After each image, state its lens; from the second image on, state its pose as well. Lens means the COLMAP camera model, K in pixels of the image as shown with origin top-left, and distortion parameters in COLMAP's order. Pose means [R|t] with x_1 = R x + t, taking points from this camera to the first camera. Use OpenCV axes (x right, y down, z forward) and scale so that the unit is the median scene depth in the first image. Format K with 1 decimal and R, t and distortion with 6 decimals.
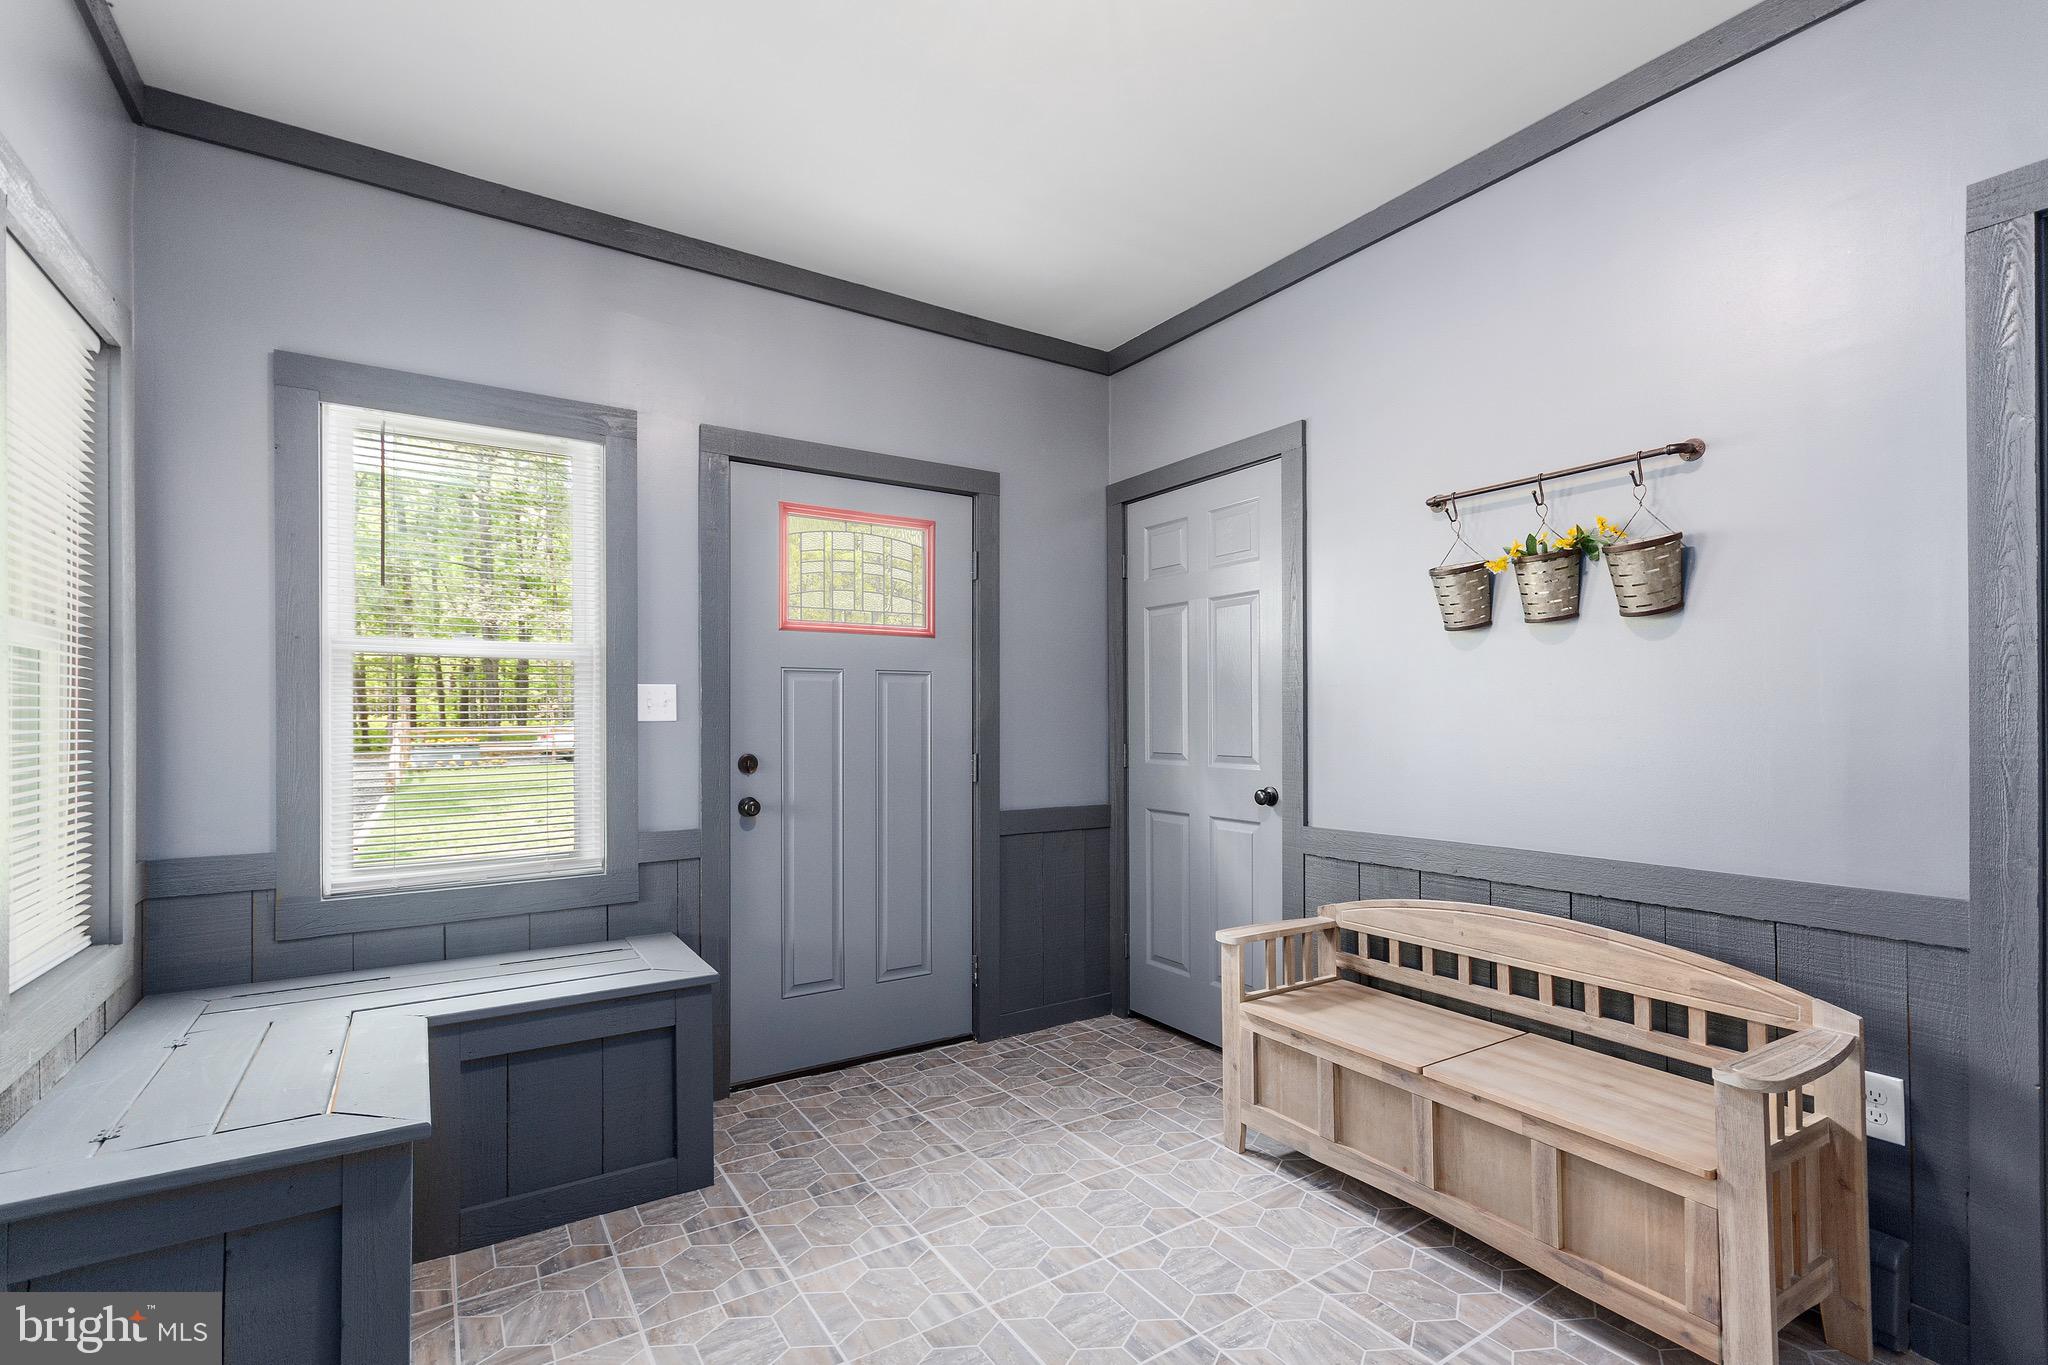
lens RADIAL K [[914.4, 0, 1016.9], [0, 914.4, 711.6], [0, 0, 1]] dist [-0.001806, 0.000137]
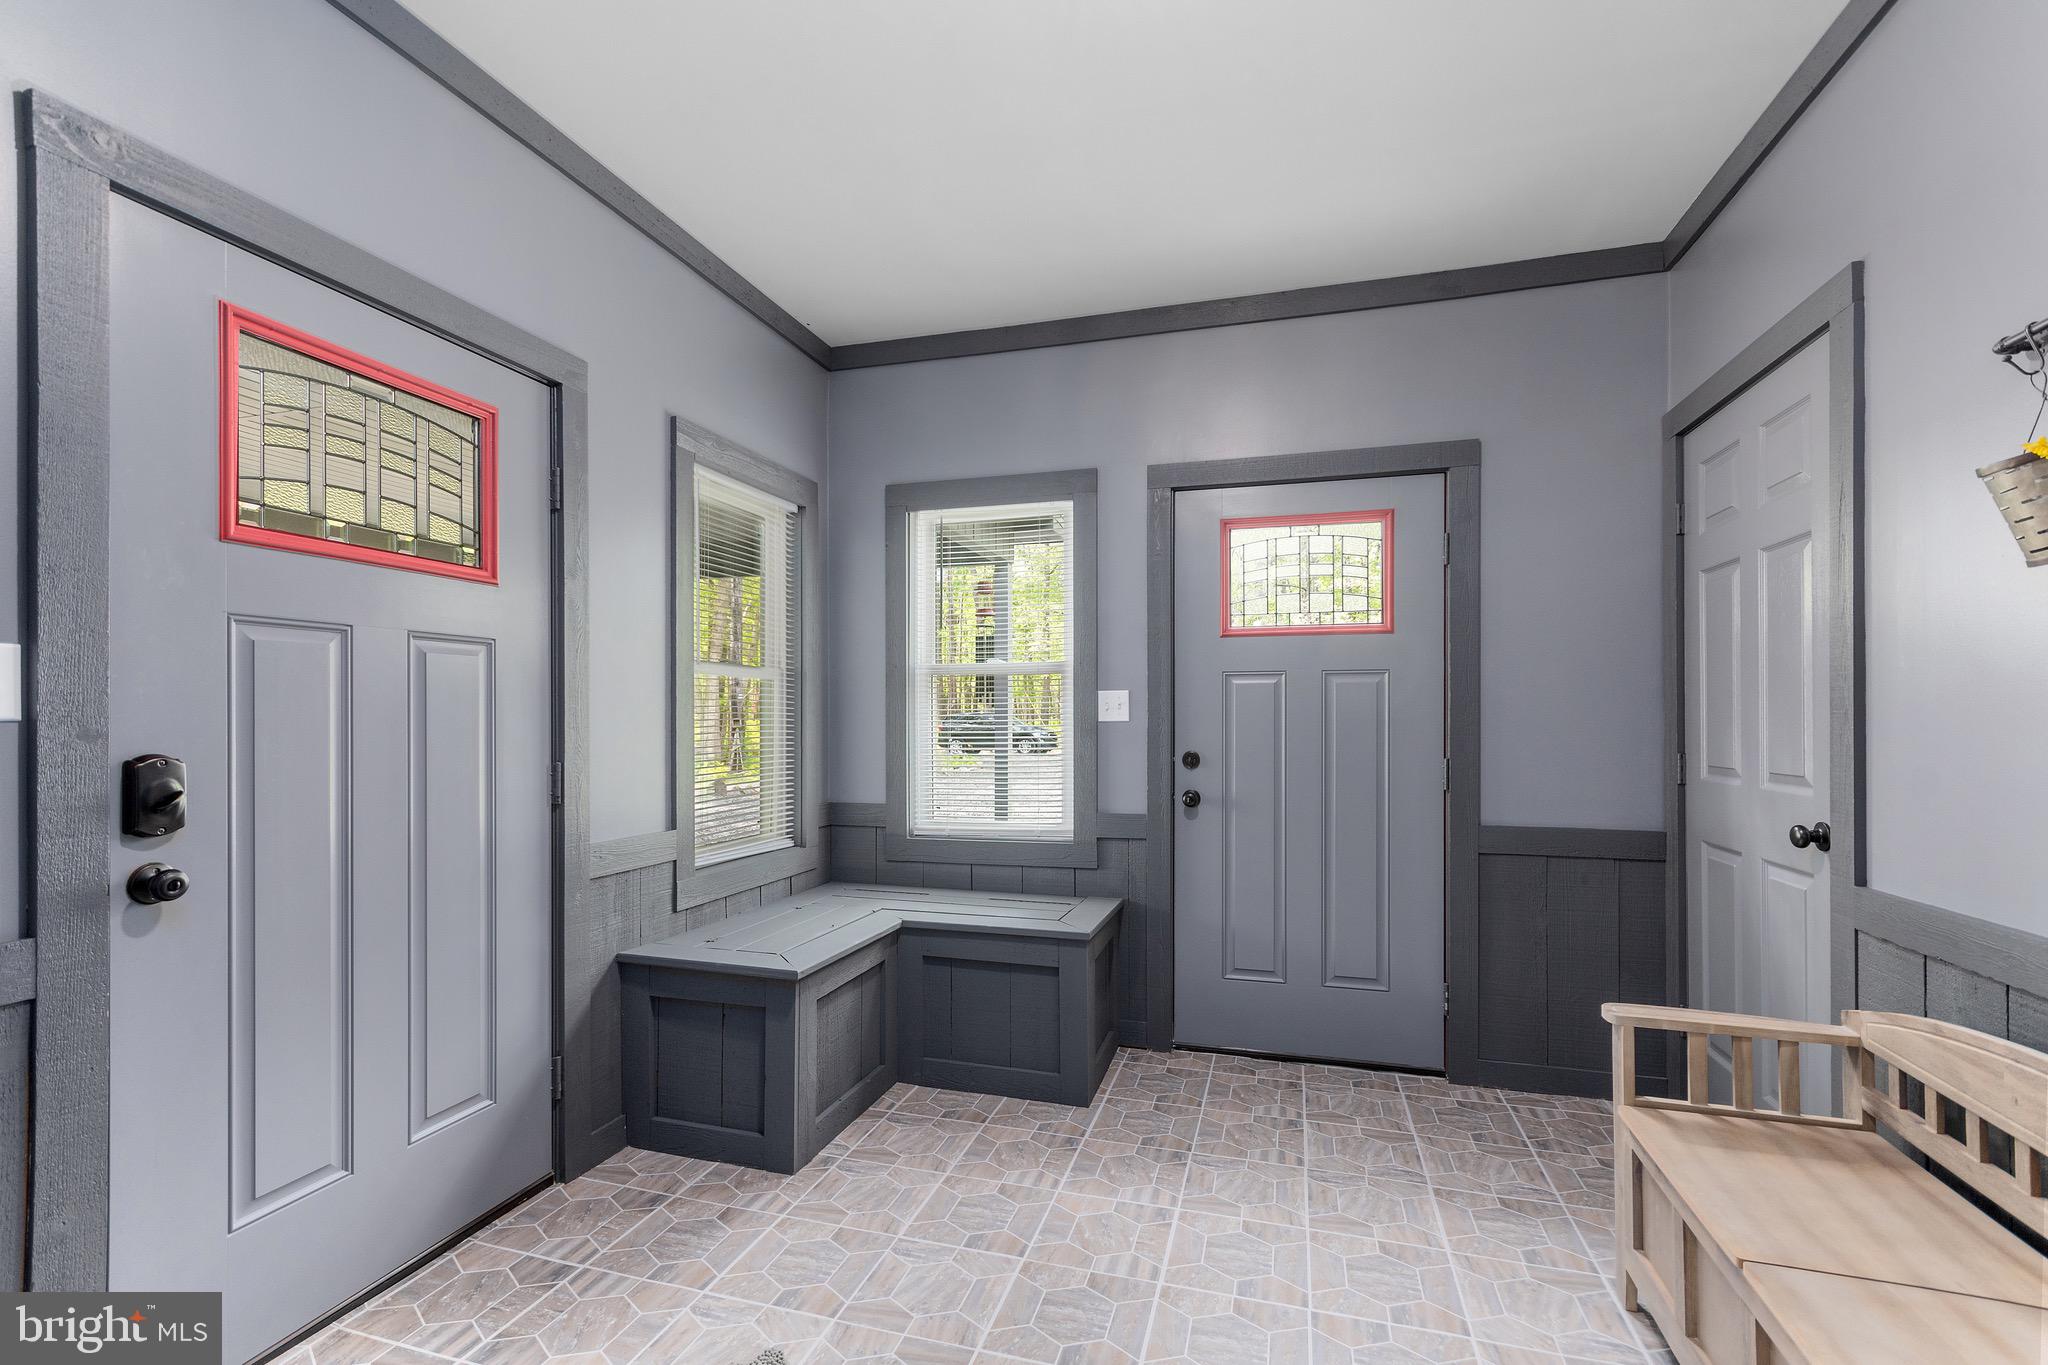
lens RADIAL K [[893.9, 0, 1033.9], [0, 893.9, 710.5], [0, 0, 1]] dist [0.001330, 0.000701]
pose [[0.656516, -0.005916, -0.754289, 0.407769], [0.005372, 0.999981, -0.003167, -0.000917], [0.754293, -0.001973, 0.656535, 0.139862]]
